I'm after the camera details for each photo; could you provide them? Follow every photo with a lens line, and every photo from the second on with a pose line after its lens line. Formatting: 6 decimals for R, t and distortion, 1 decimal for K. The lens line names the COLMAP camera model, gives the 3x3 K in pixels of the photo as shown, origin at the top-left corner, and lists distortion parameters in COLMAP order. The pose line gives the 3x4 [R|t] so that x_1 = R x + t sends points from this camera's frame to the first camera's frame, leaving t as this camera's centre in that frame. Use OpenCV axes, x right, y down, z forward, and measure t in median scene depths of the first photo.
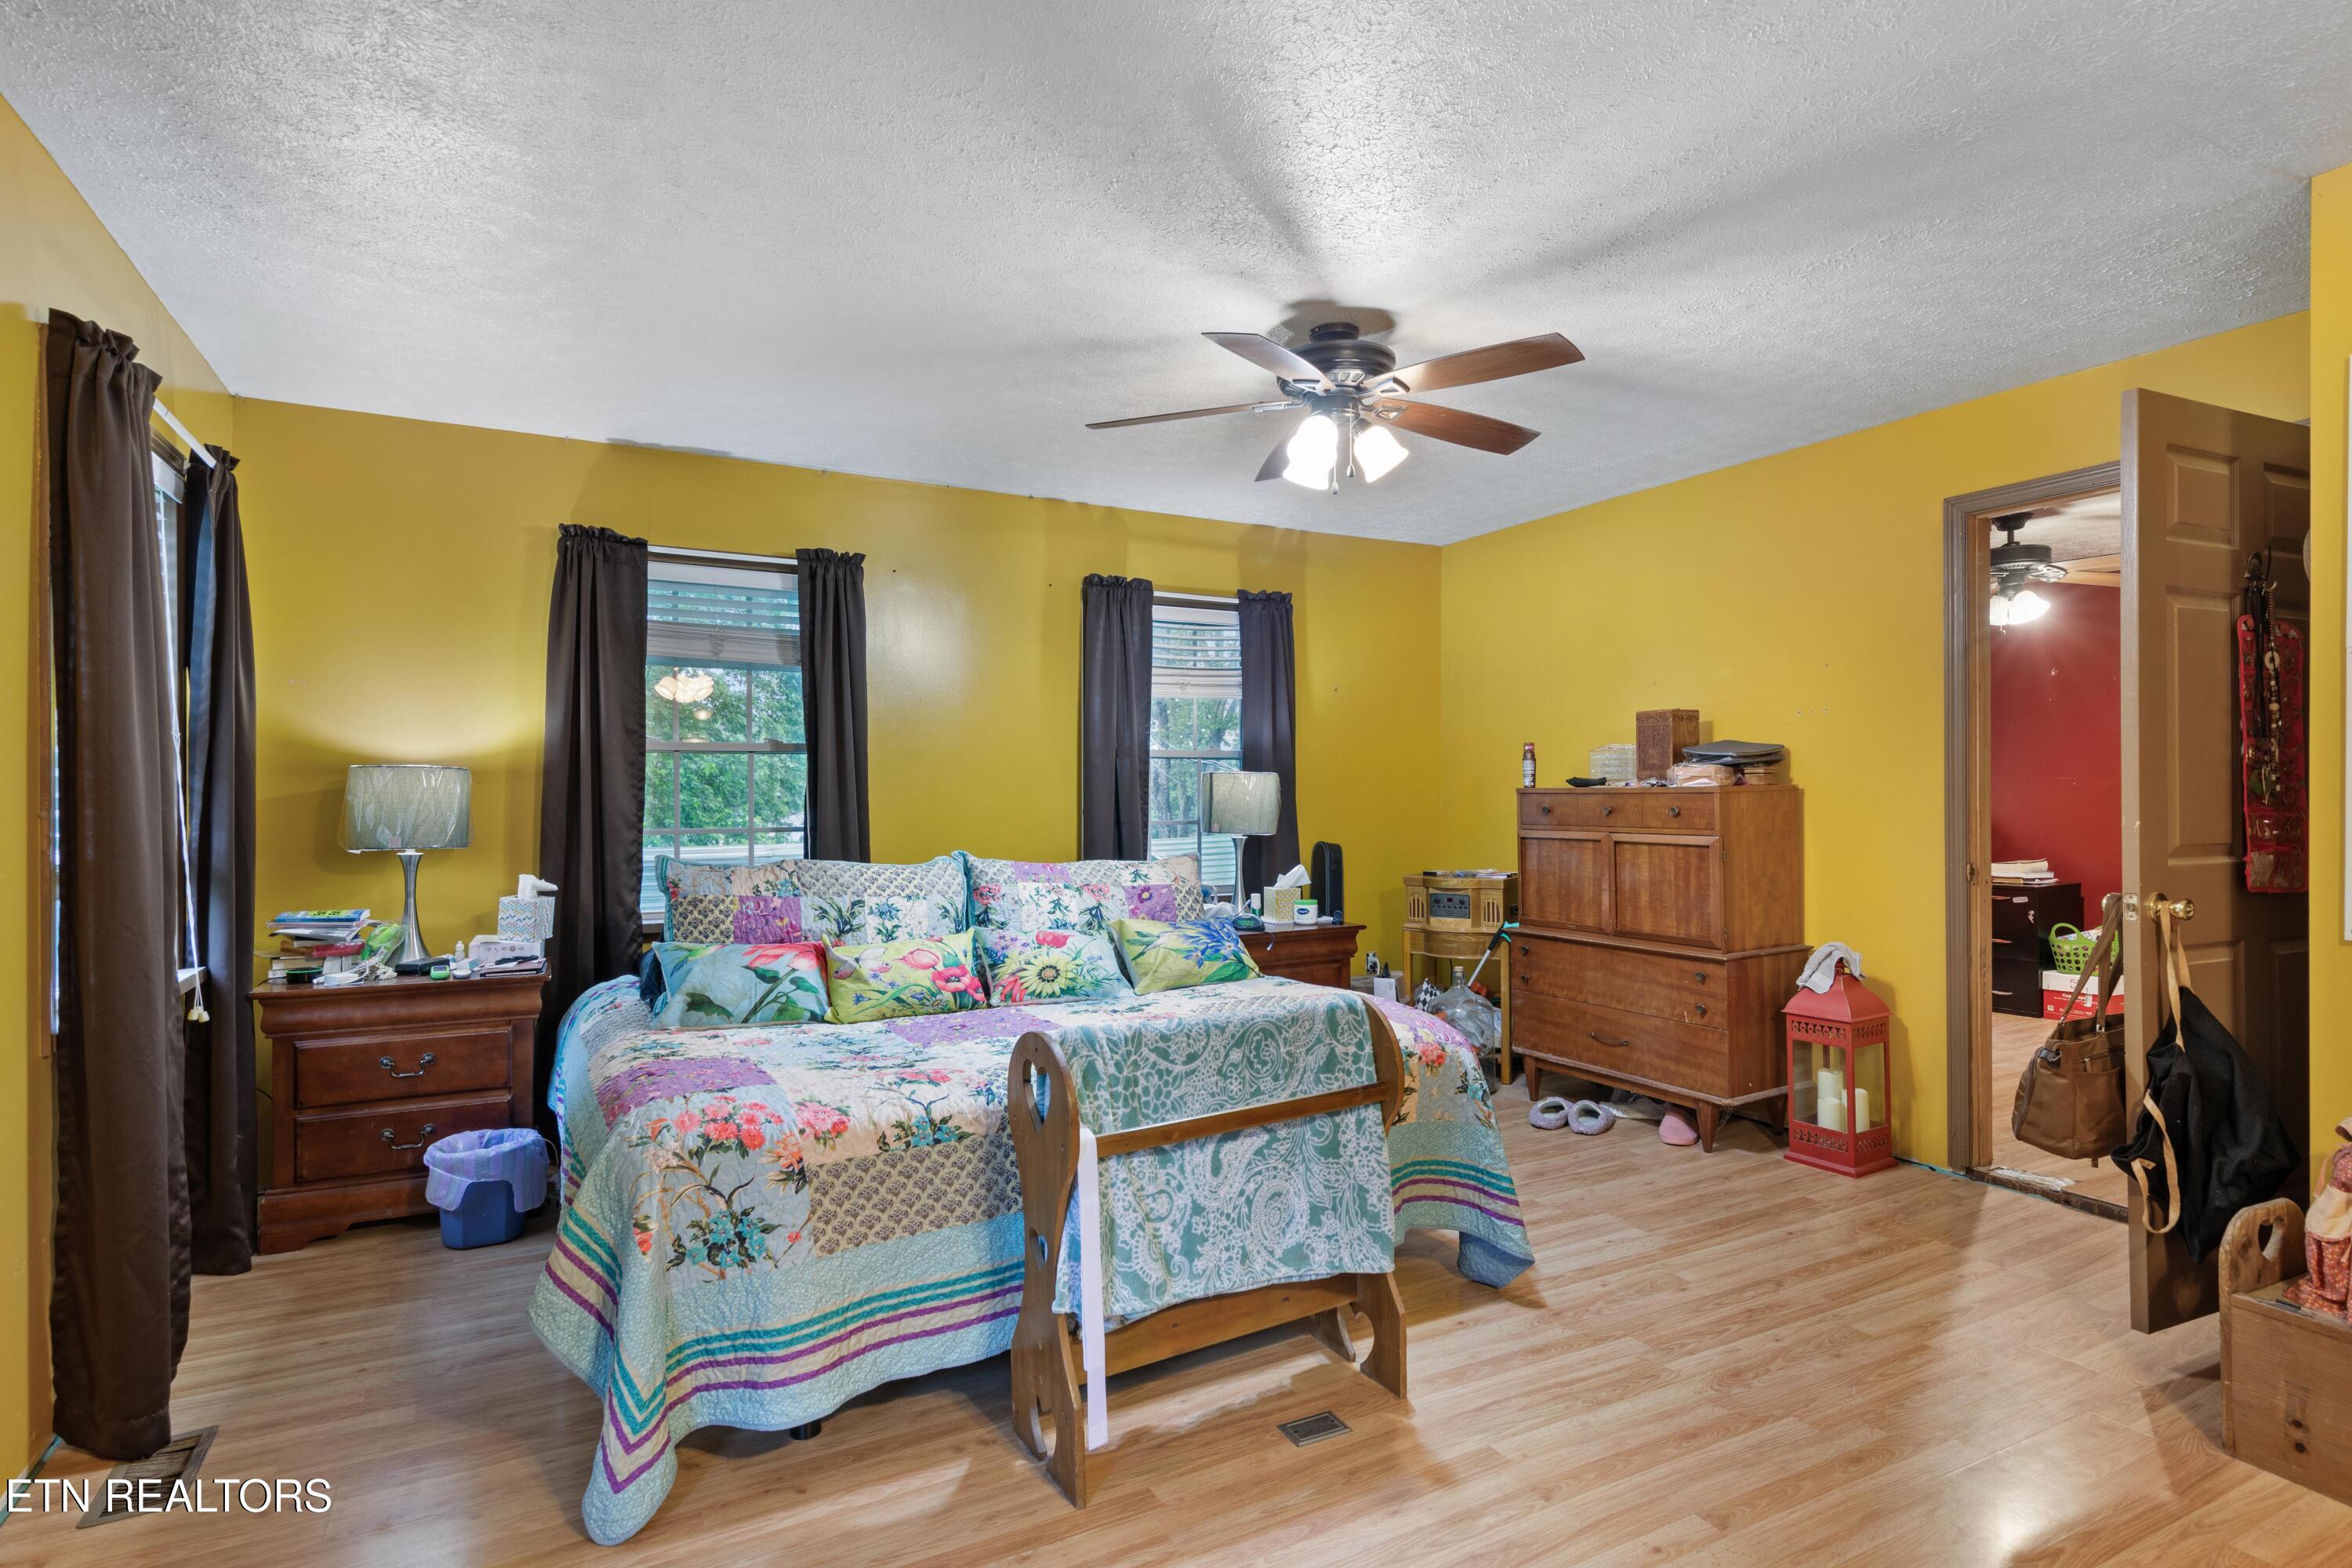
lens RADIAL K [[1189.7, 0, 1165.6], [0, 1189.7, 795.7], [0, 0, 1]] dist [0.012364, -0.005092]
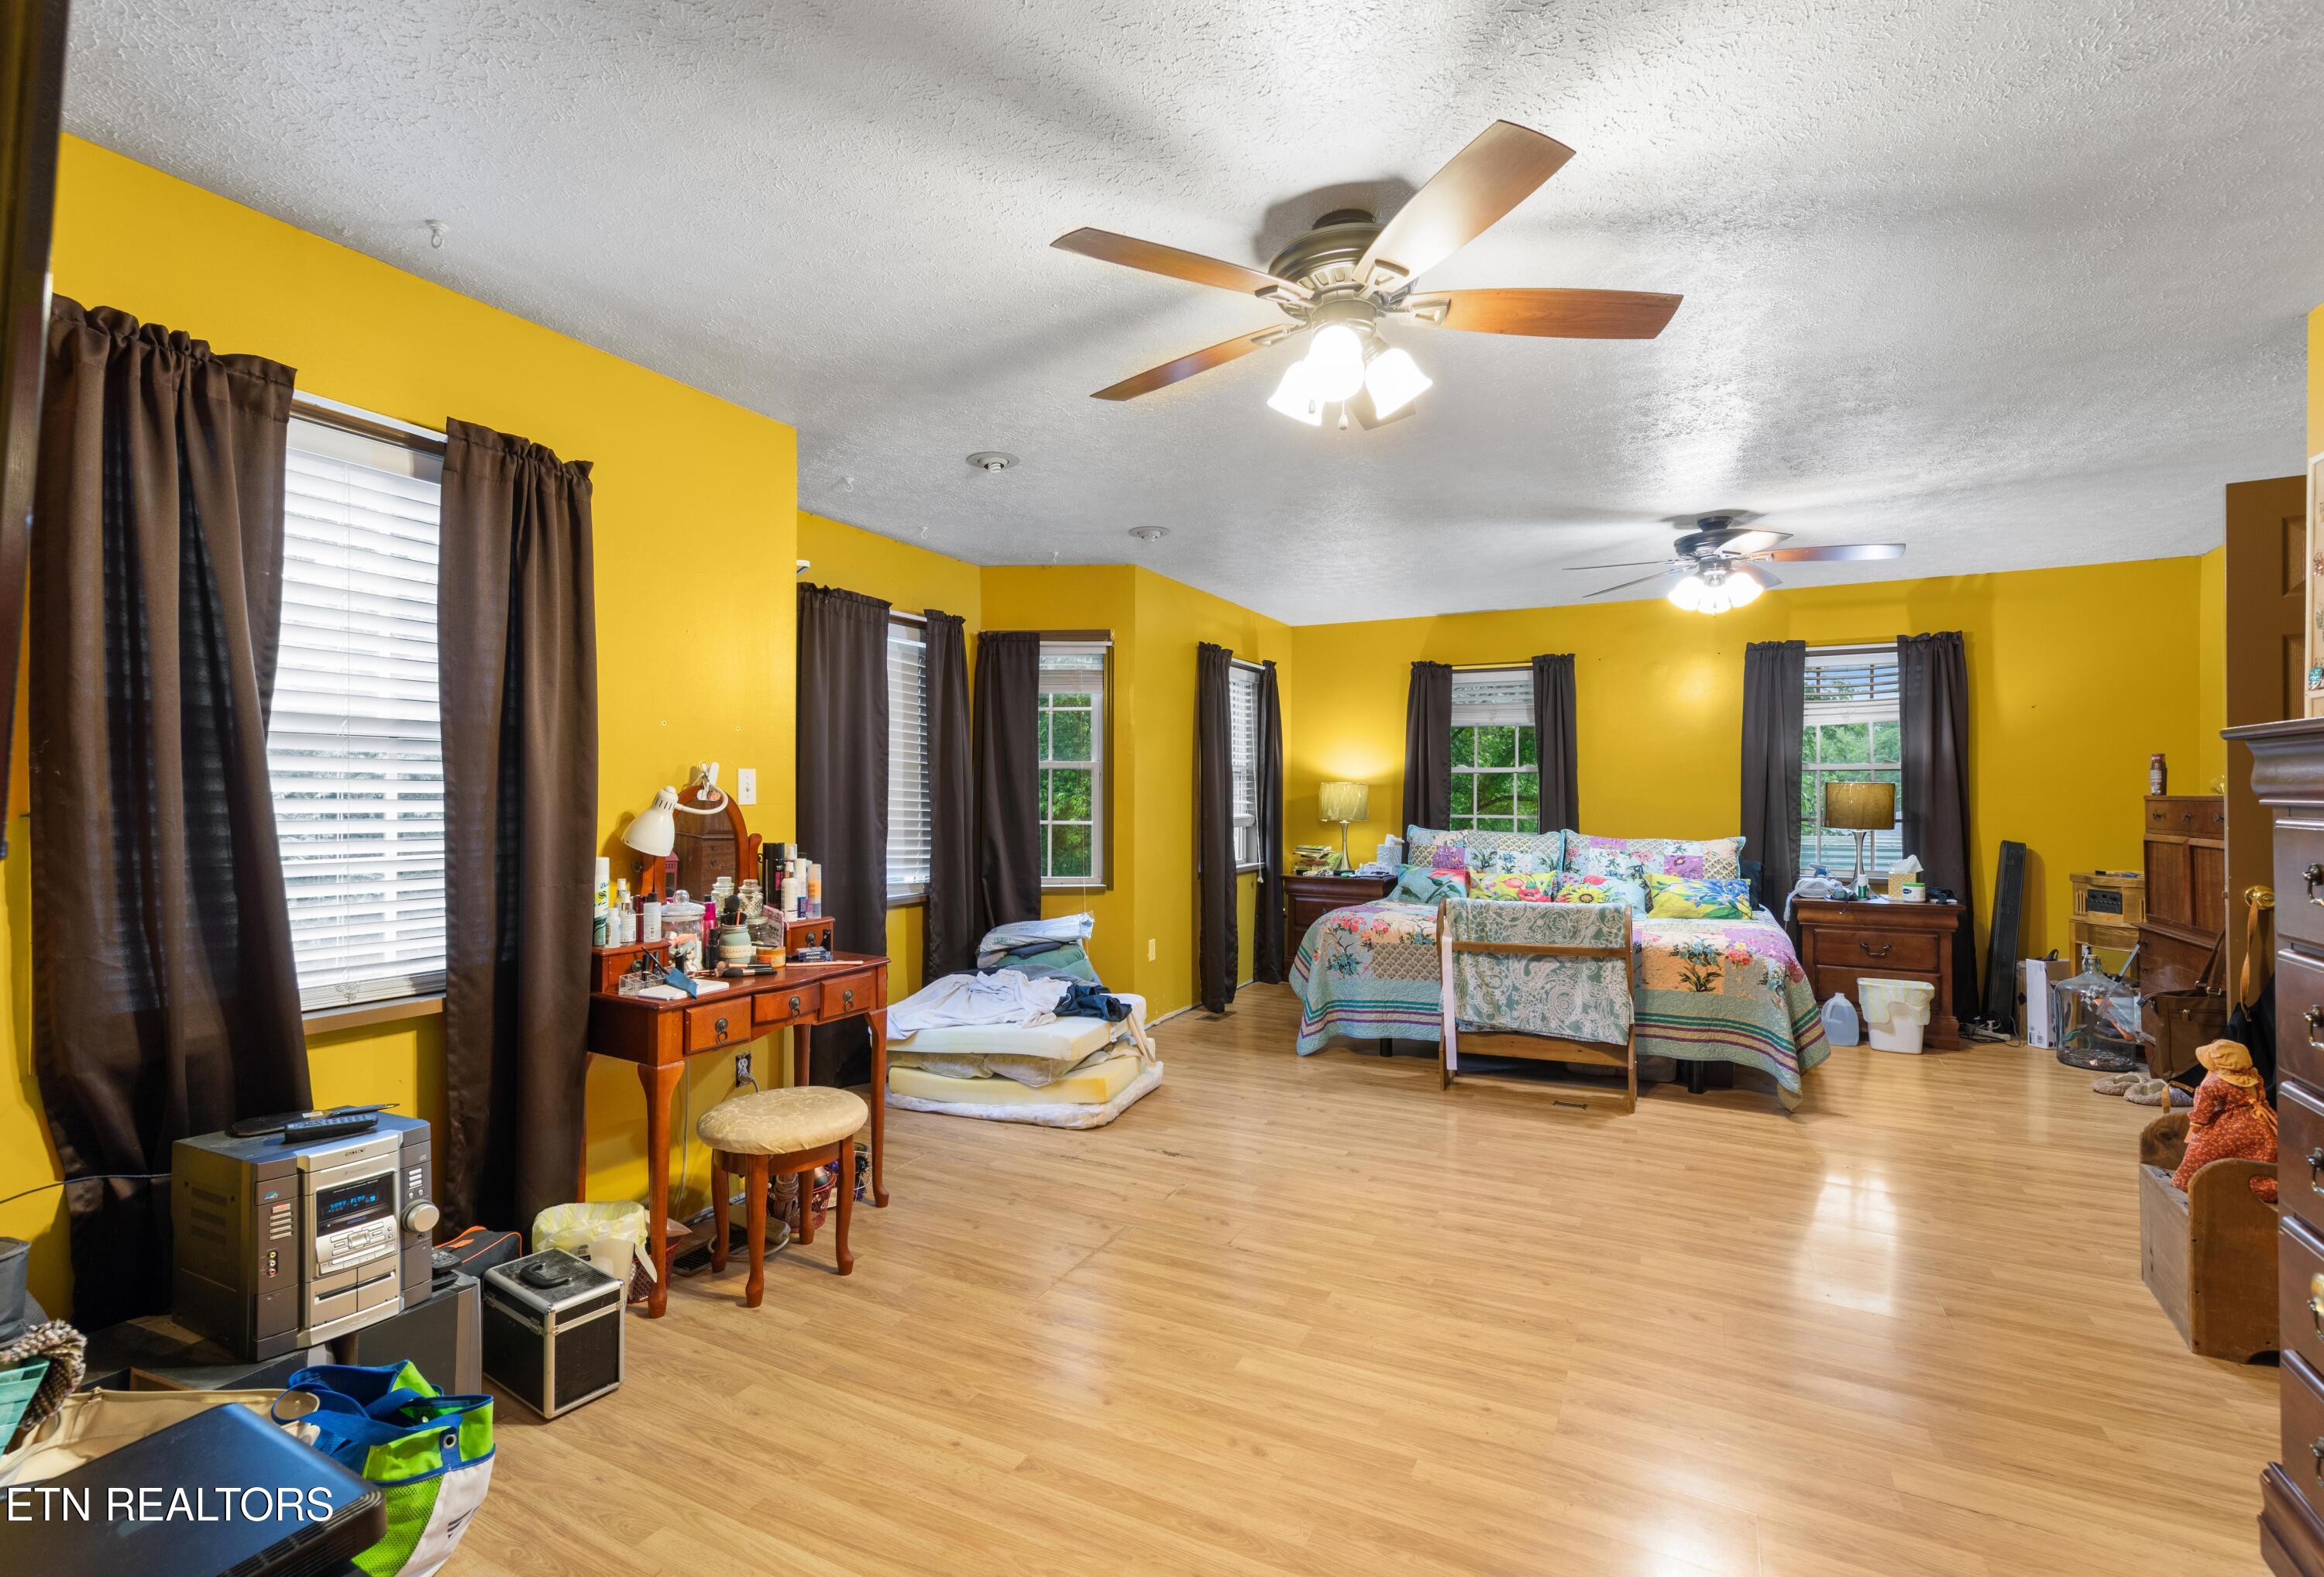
lens RADIAL K [[1040.7, 0, 1145.1], [0, 1040.7, 791.1], [0, 0, 1]] dist [0.010499, 0.000364]
pose [[0.562059, 0.003052, -0.827092, 0.916717], [-0.005539, 0.999985, -0.000074, -0.008440], [0.827079, 0.004623, 0.562067, -0.477901]]
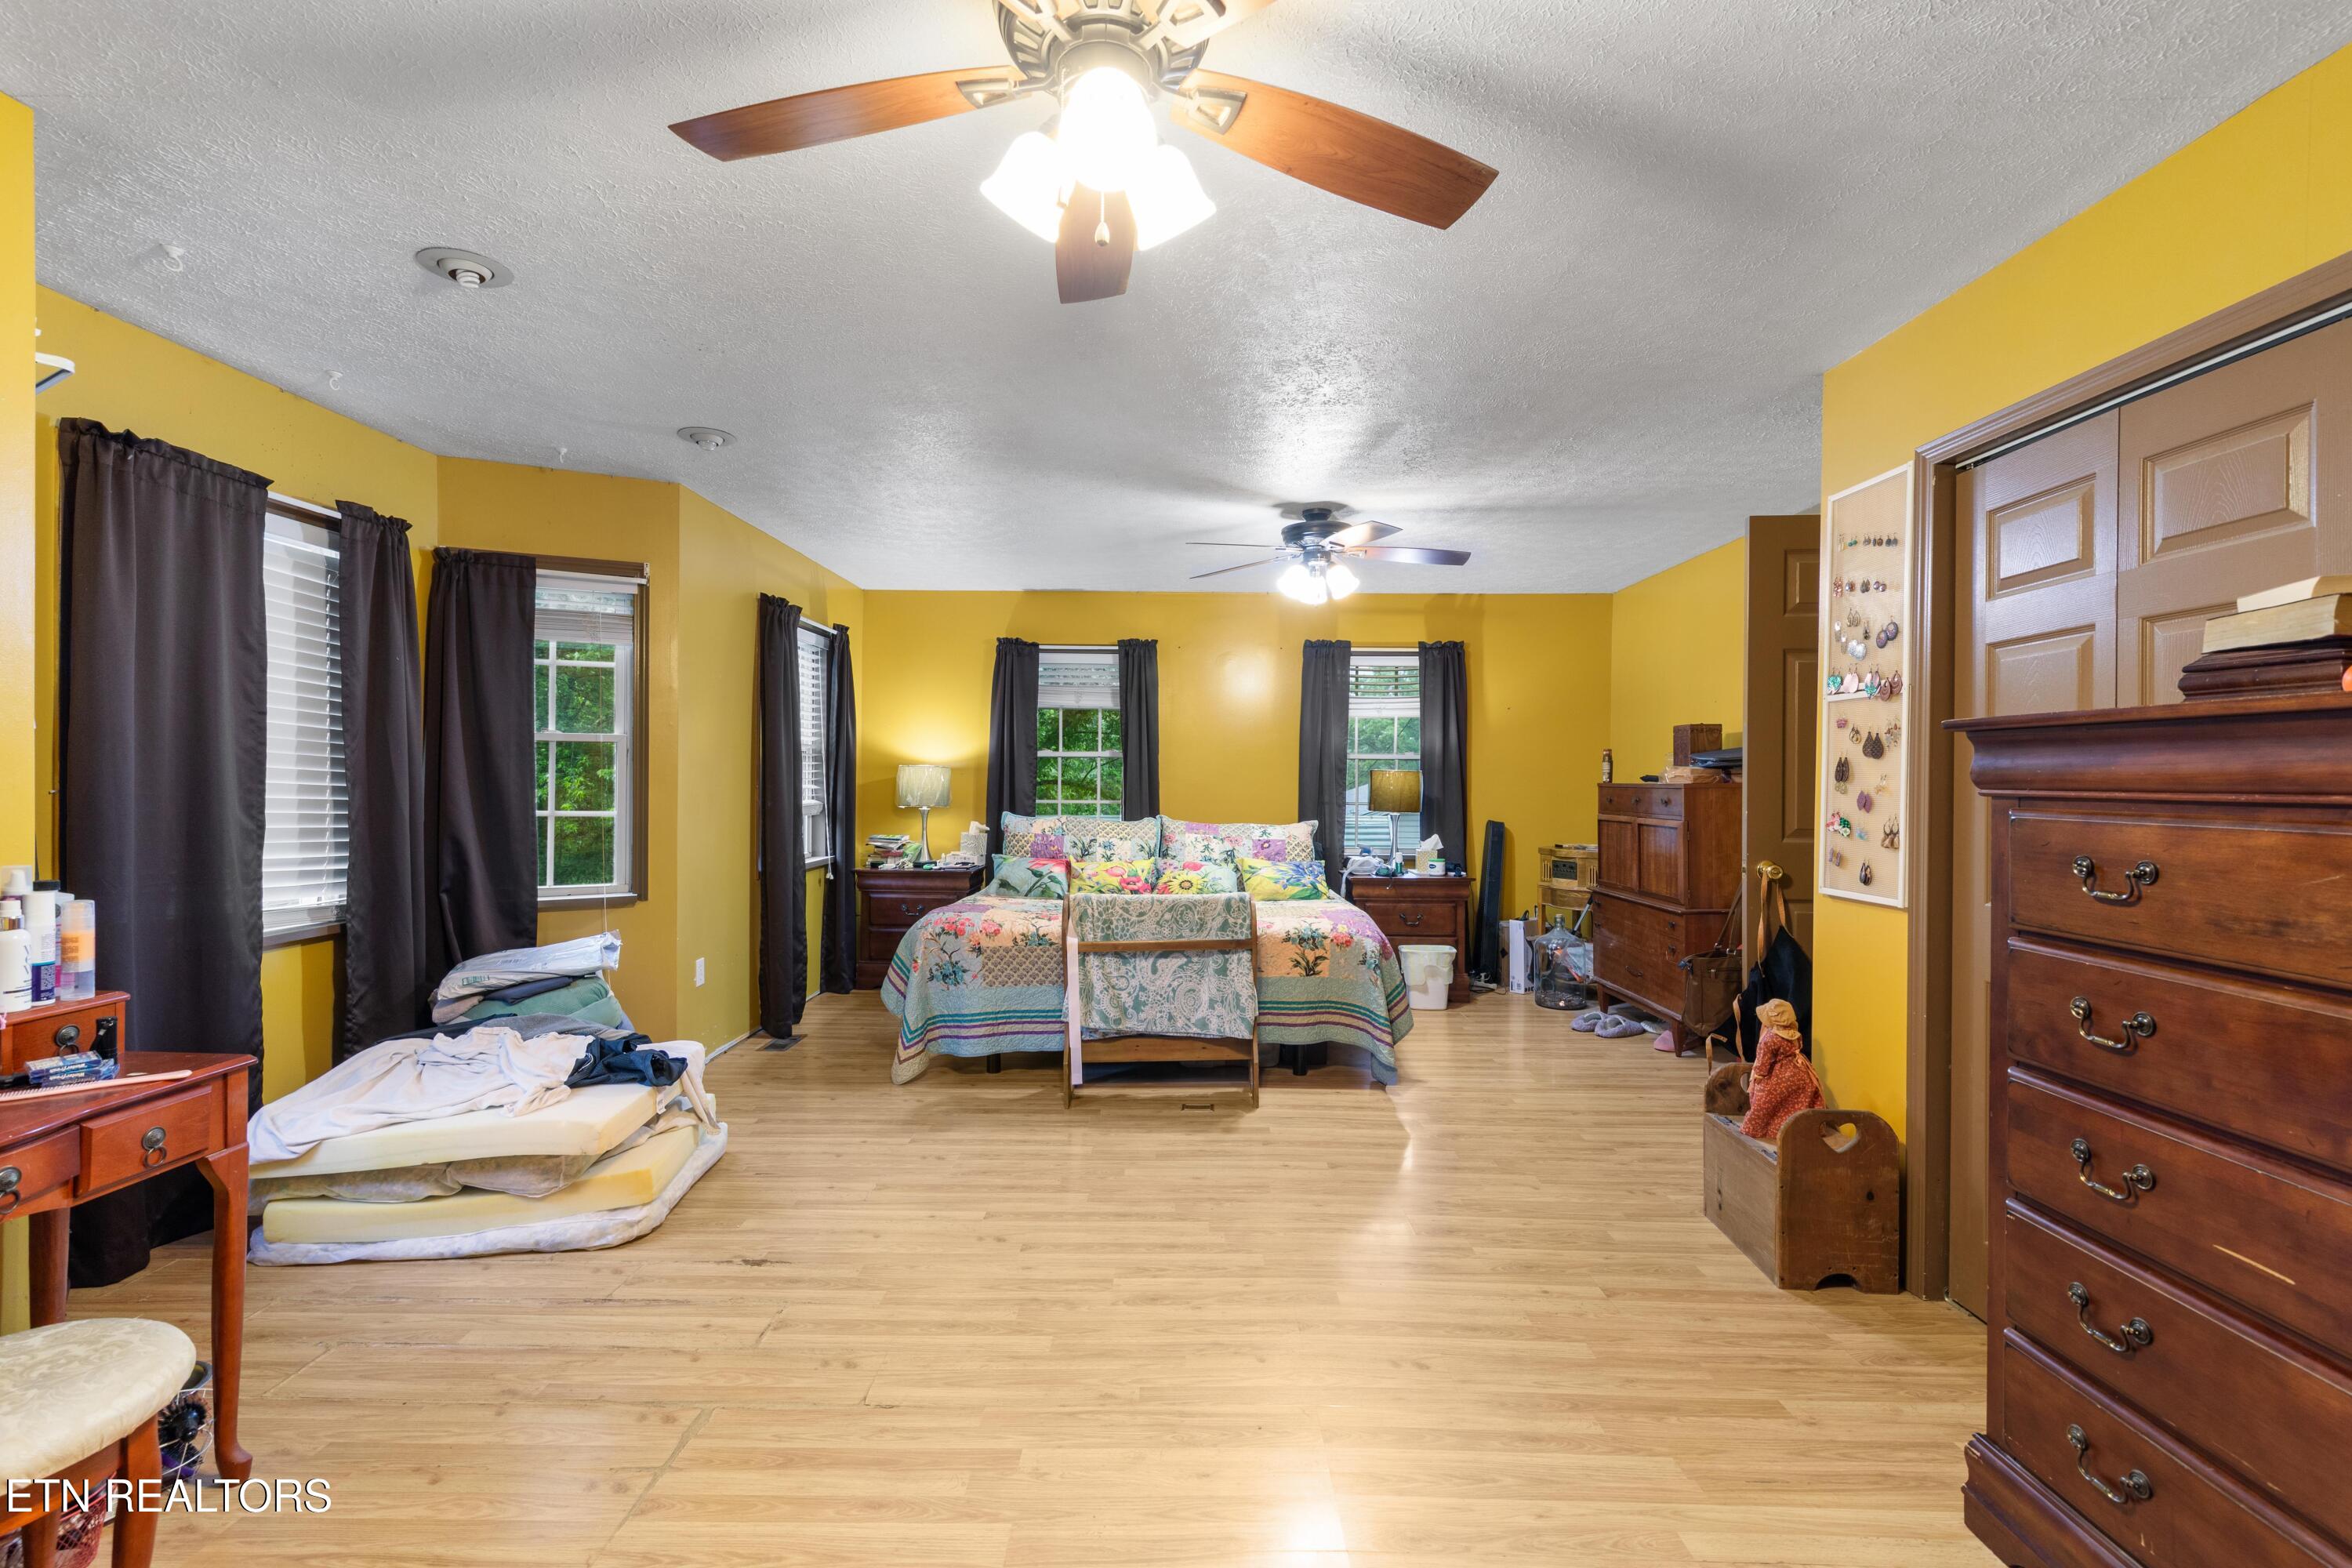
lens RADIAL K [[1010.6, 0, 1164.9], [0, 1010.6, 785.3], [0, 0, 1]] dist [0.009781, -0.001625]
pose [[0.875710, 0.013452, -0.482651, 0.663906], [-0.011923, 0.999909, 0.006235, -0.008069], [0.482691, 0.000294, 0.875791, -0.367663]]
